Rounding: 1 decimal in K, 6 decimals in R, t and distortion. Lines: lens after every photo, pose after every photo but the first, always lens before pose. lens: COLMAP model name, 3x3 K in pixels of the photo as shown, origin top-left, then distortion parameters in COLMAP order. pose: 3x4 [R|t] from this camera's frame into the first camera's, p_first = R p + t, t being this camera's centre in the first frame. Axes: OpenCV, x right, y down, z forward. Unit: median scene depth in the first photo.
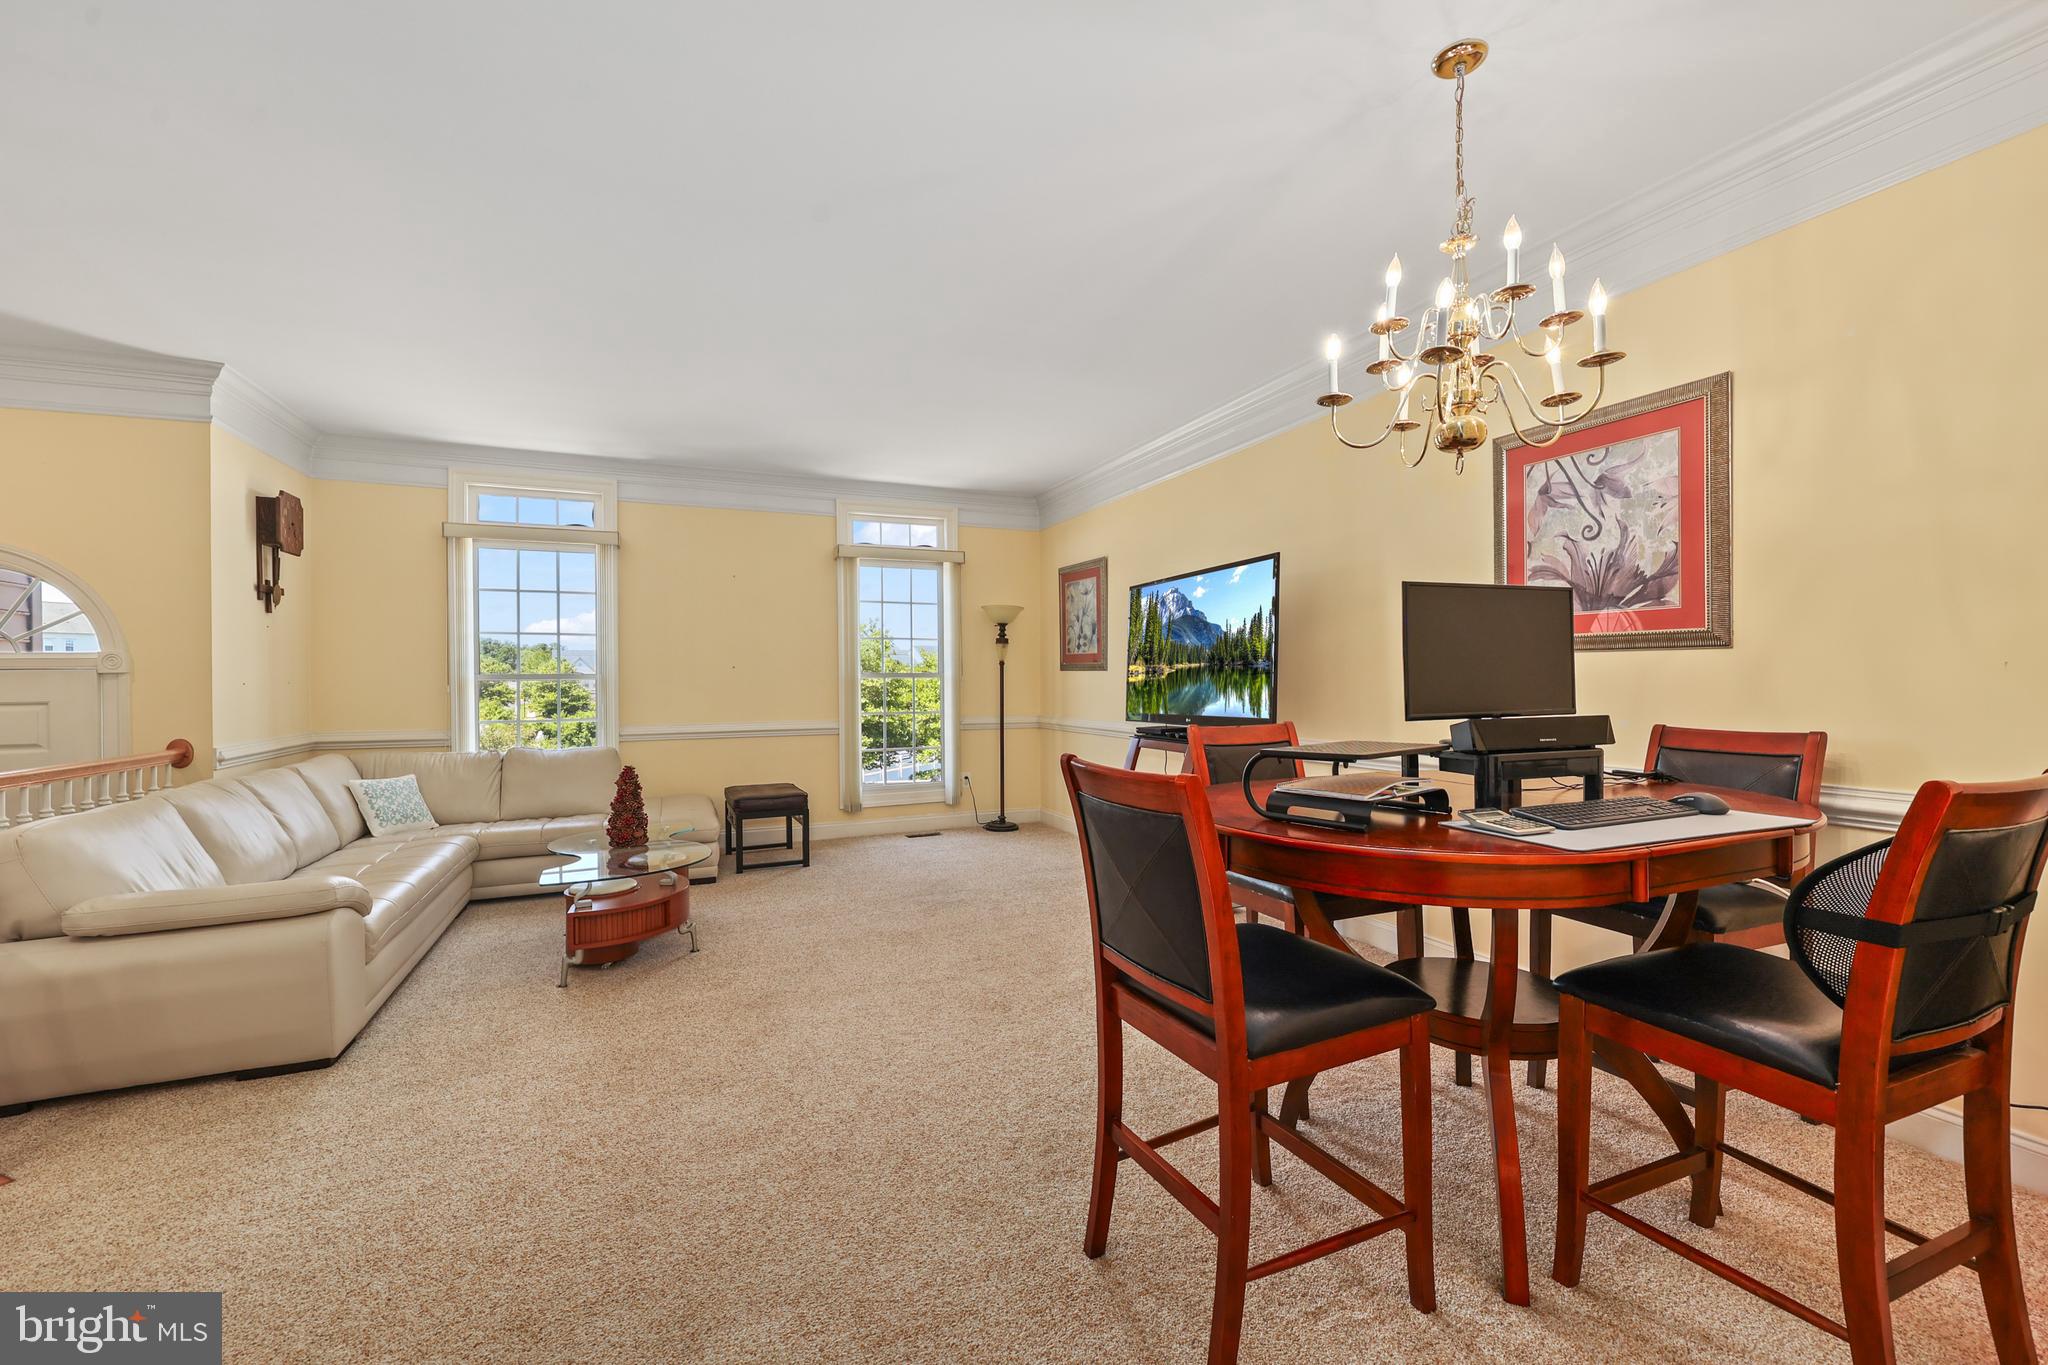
lens RADIAL K [[811.5, 0, 1025.2], [0, 811.5, 670.1], [0, 0, 1]] dist [0.000447, 0.000027]
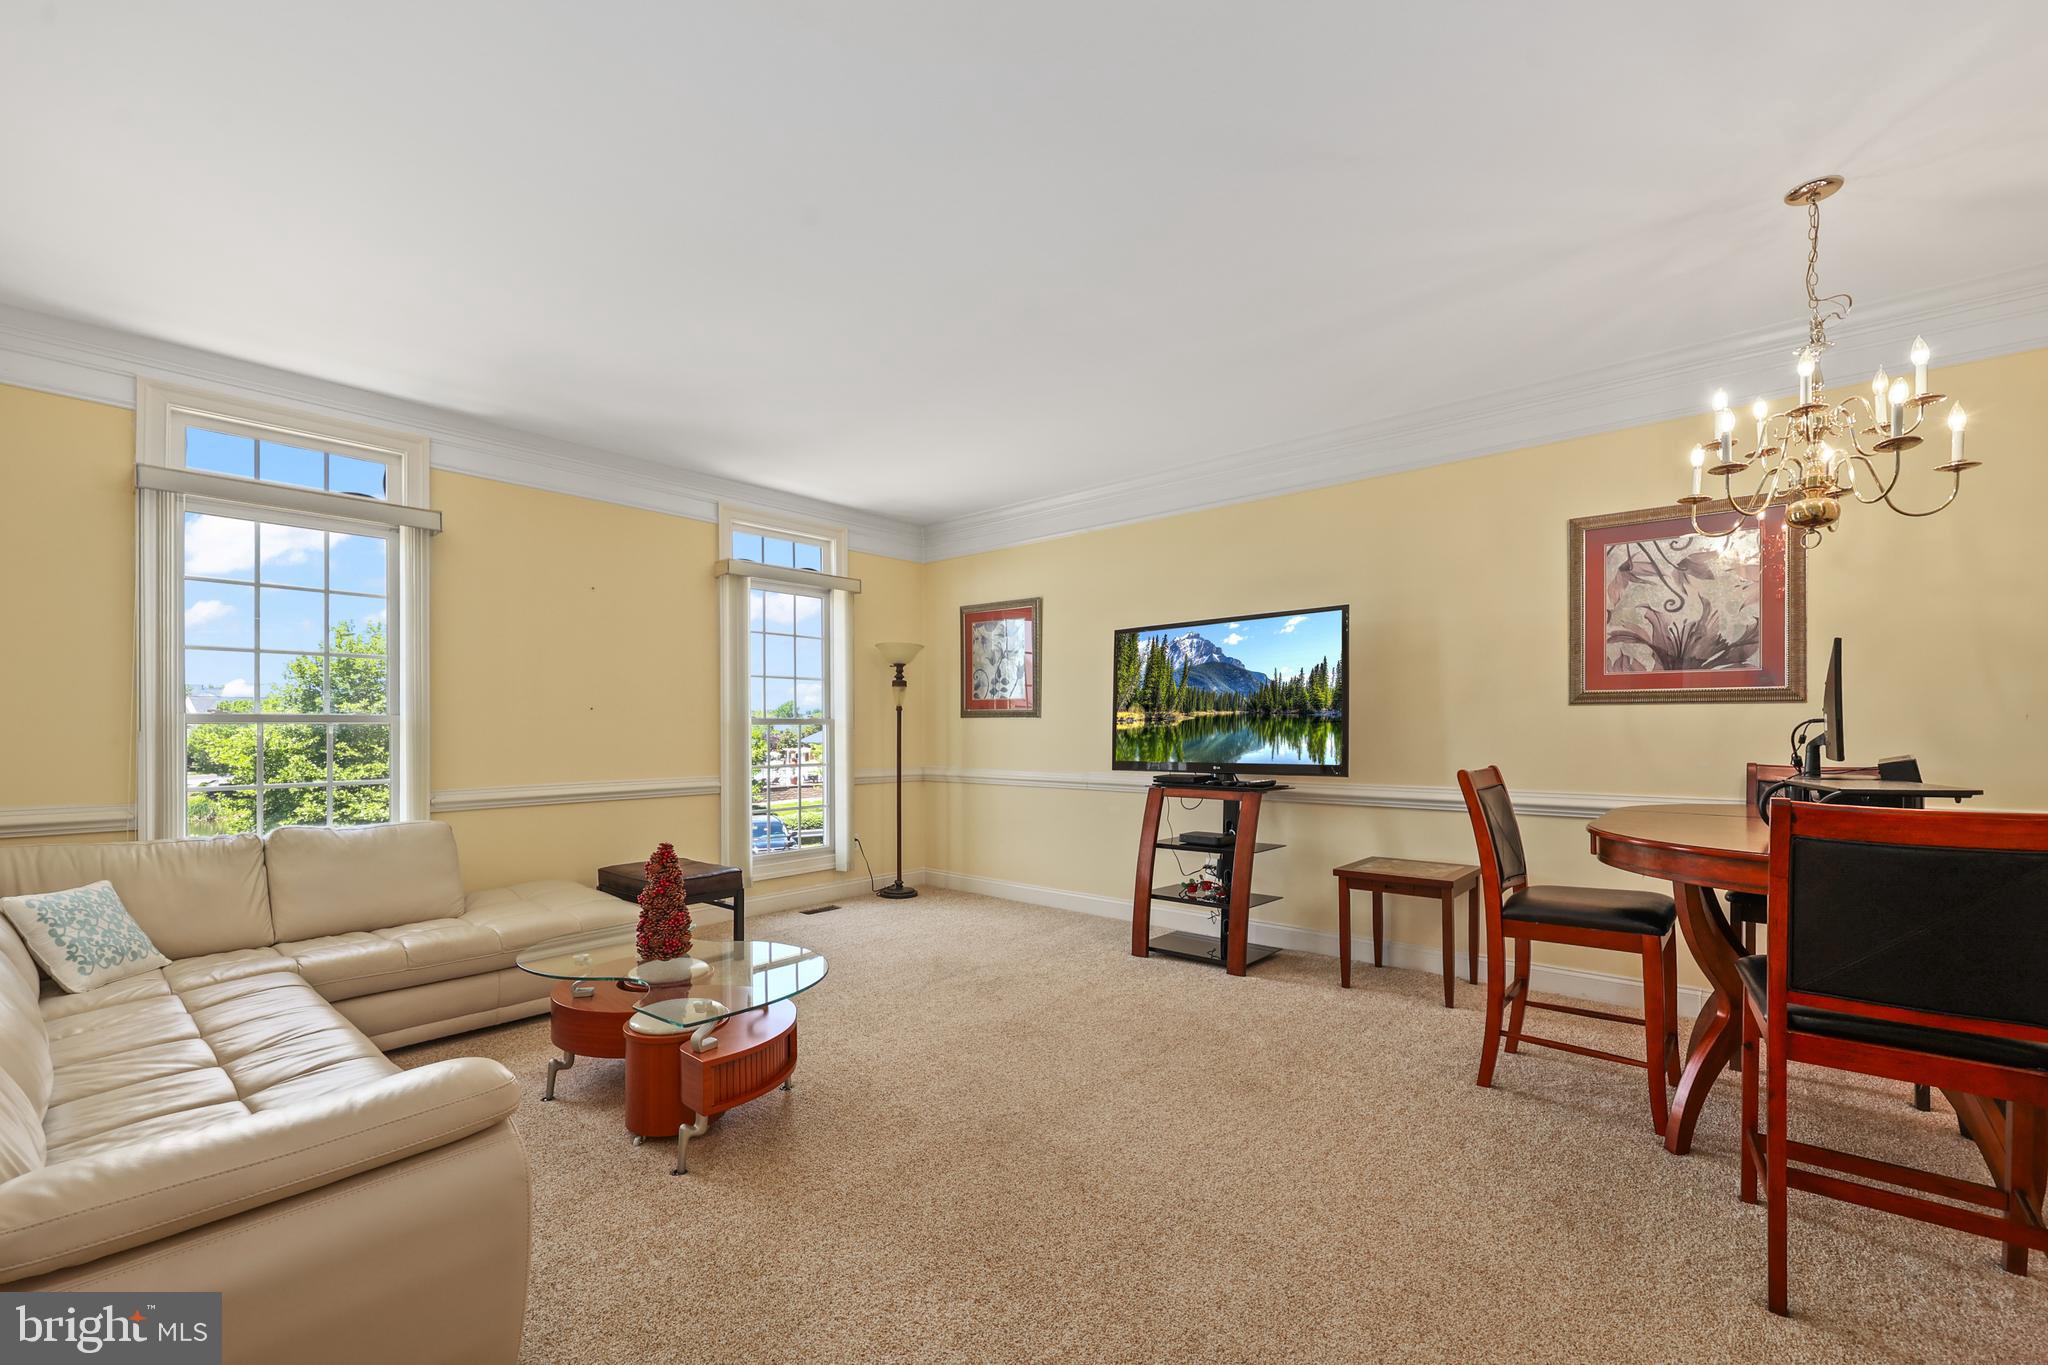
lens RADIAL K [[835.6, 0, 1024.4], [0, 835.6, 717.0], [0, 0, 1]] dist [0.000553, 0.000098]
pose [[0.907664, 0.009178, 0.419597, -0.438857], [-0.007973, 0.999958, -0.004625, 0.006056], [-0.419622, 0.000853, 0.907699, 0.173700]]
